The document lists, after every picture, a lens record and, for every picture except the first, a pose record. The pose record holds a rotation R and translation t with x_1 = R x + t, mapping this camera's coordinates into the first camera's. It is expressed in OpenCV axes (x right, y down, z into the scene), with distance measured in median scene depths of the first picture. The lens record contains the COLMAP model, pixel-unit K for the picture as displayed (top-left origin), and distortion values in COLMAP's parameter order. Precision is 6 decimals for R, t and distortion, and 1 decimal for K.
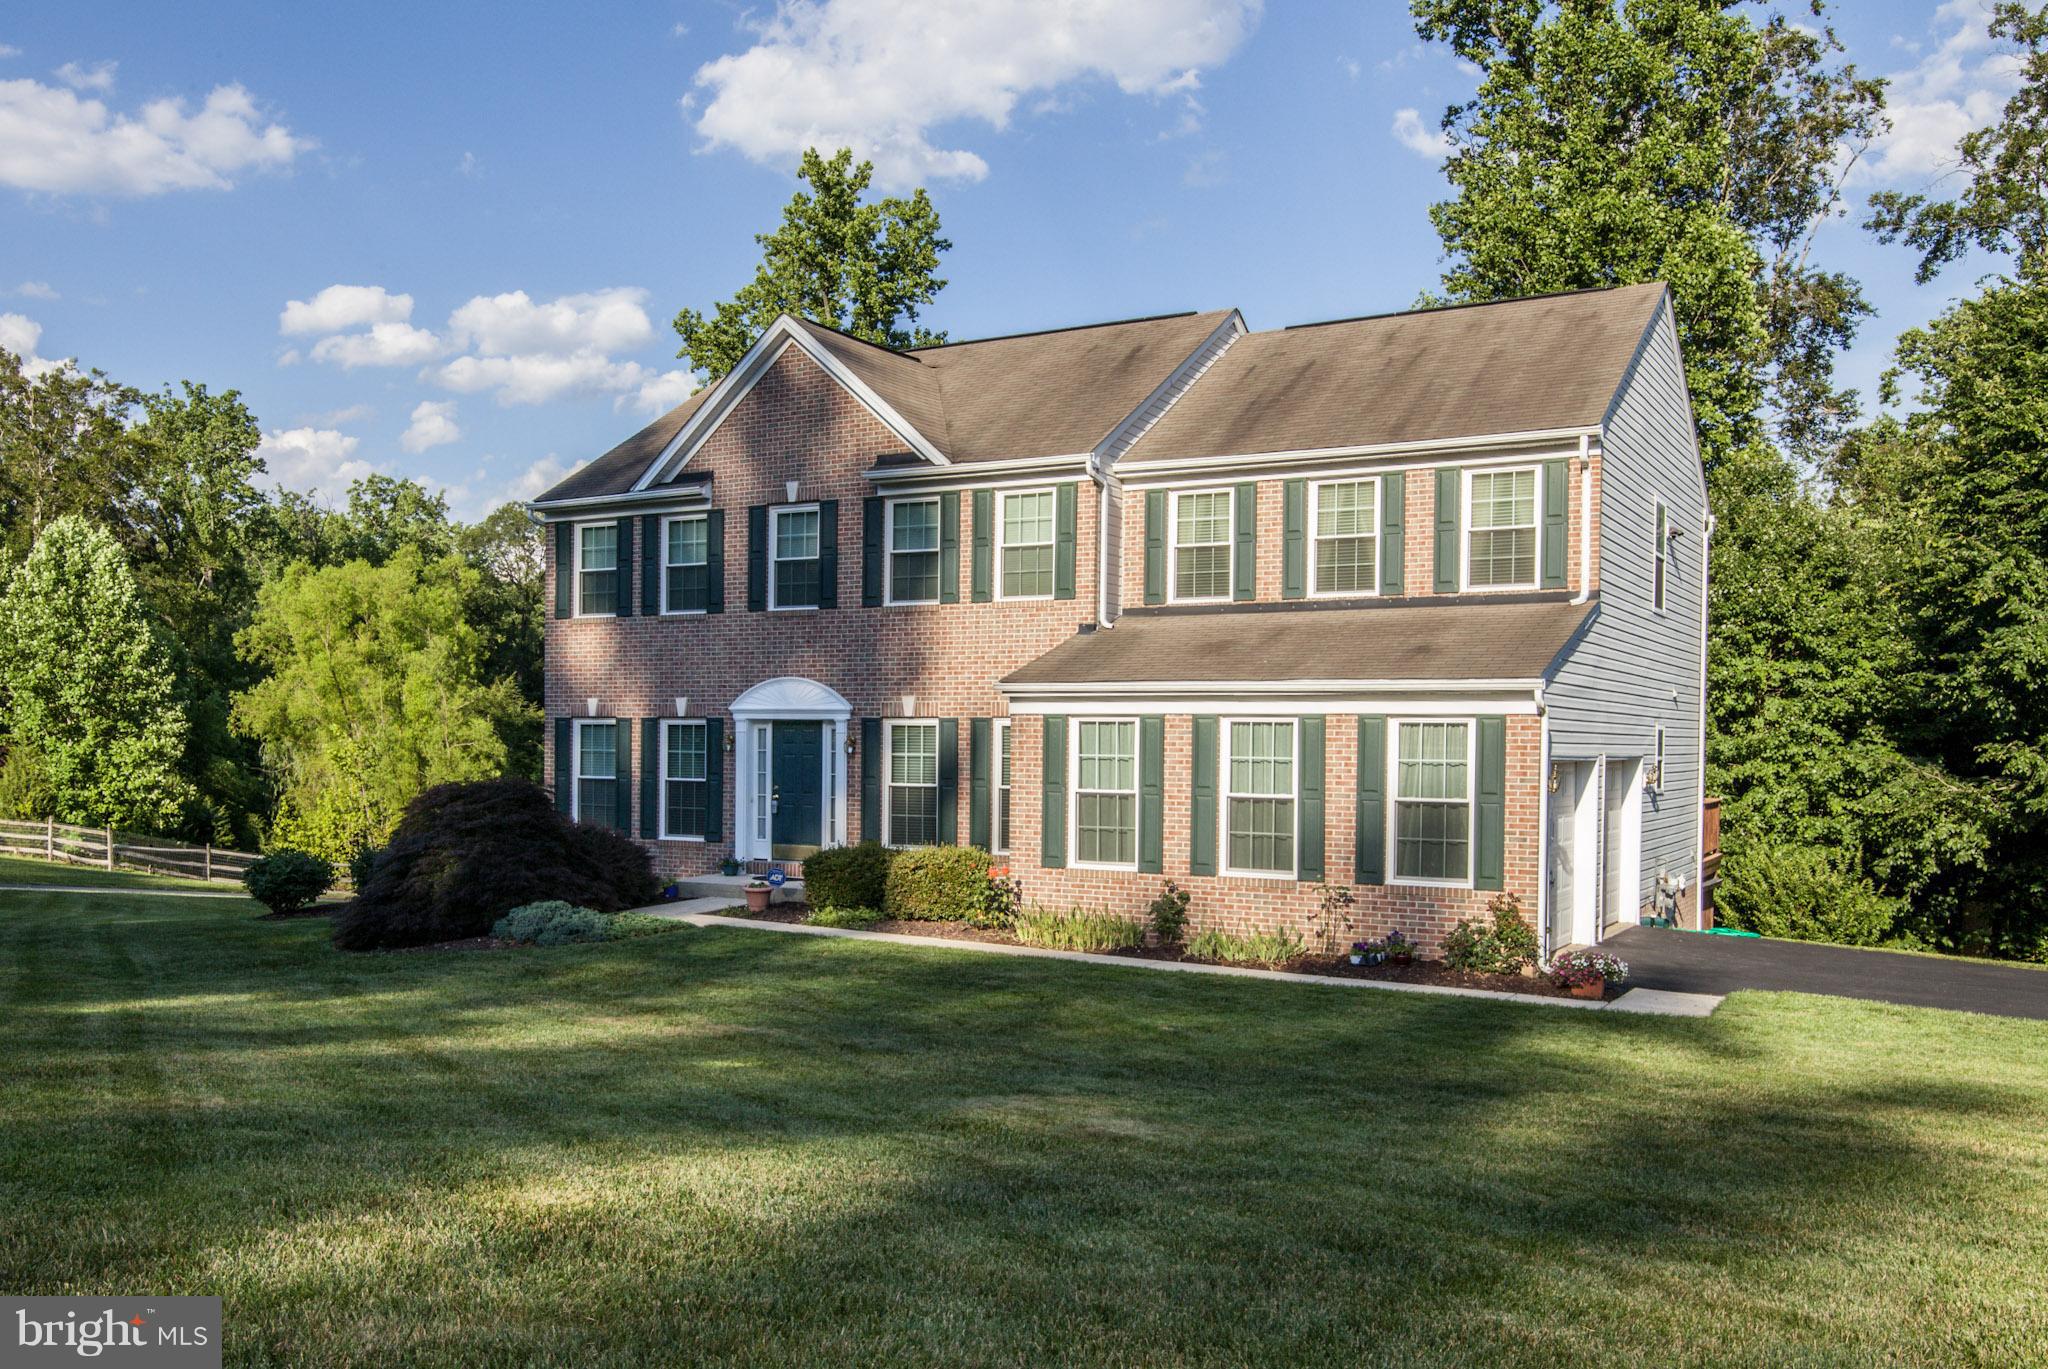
lens RADIAL K [[1615.0, 0, 1024.0], [0, 1615.0, 684.5], [0, 0, 1]] dist [0.011657, -0.005349]
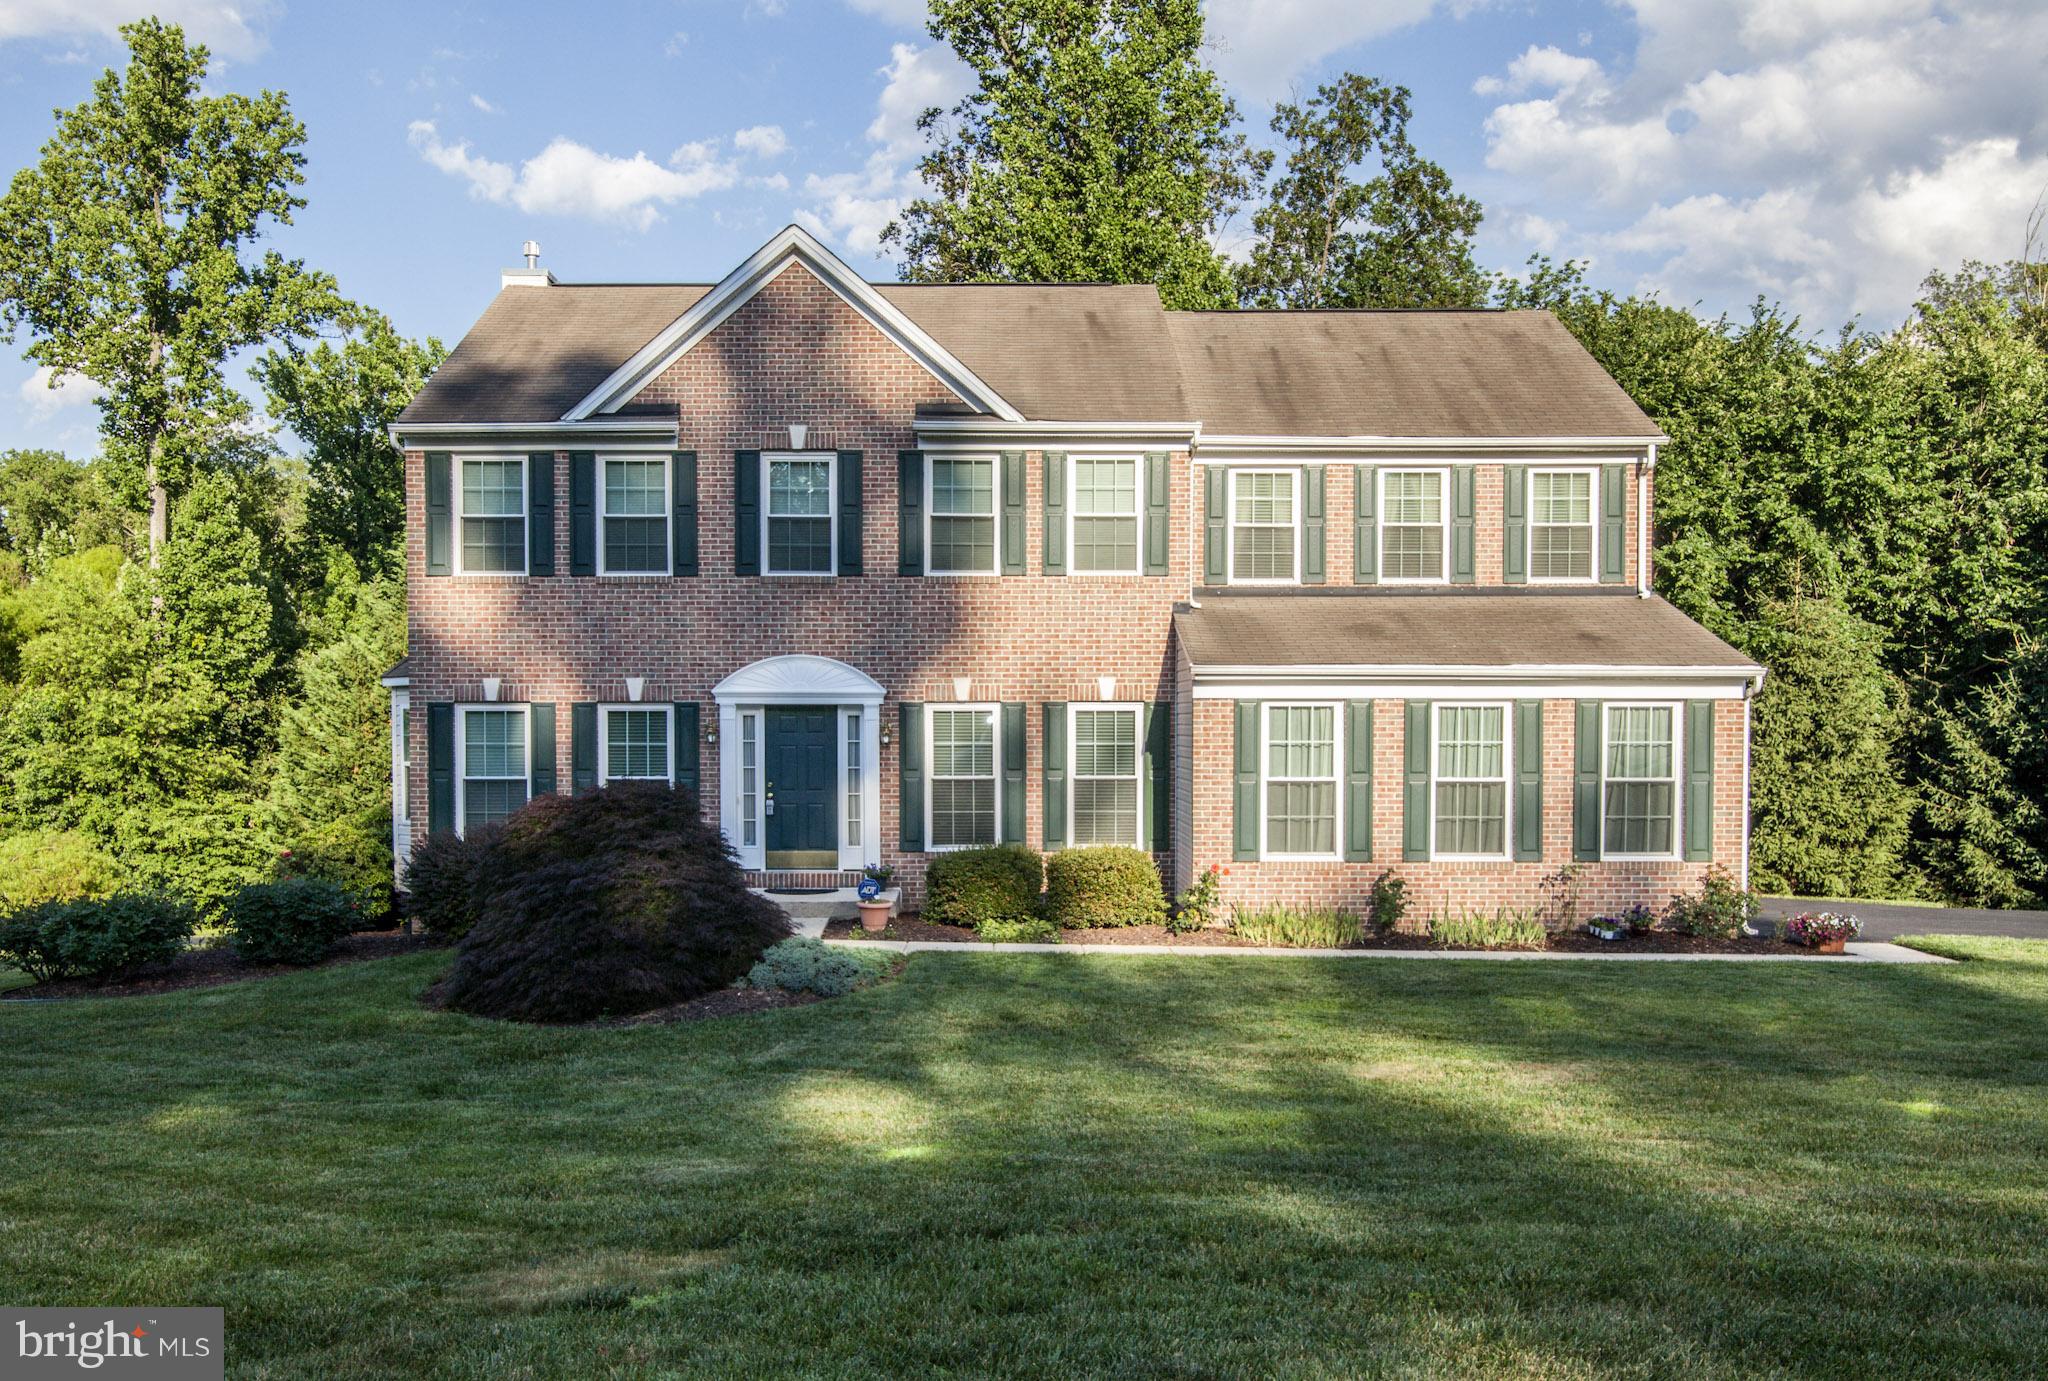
lens RADIAL K [[1586.9, 0, 1024.0], [0, 1586.9, 690.5], [0, 0, 1]] dist [0.003550, 0.001968]
pose [[0.875815, 0.002303, 0.482642, -0.472409], [-0.009061, 0.999891, 0.011670, 0.003684], [-0.482563, -0.014594, 0.875740, 0.222723]]
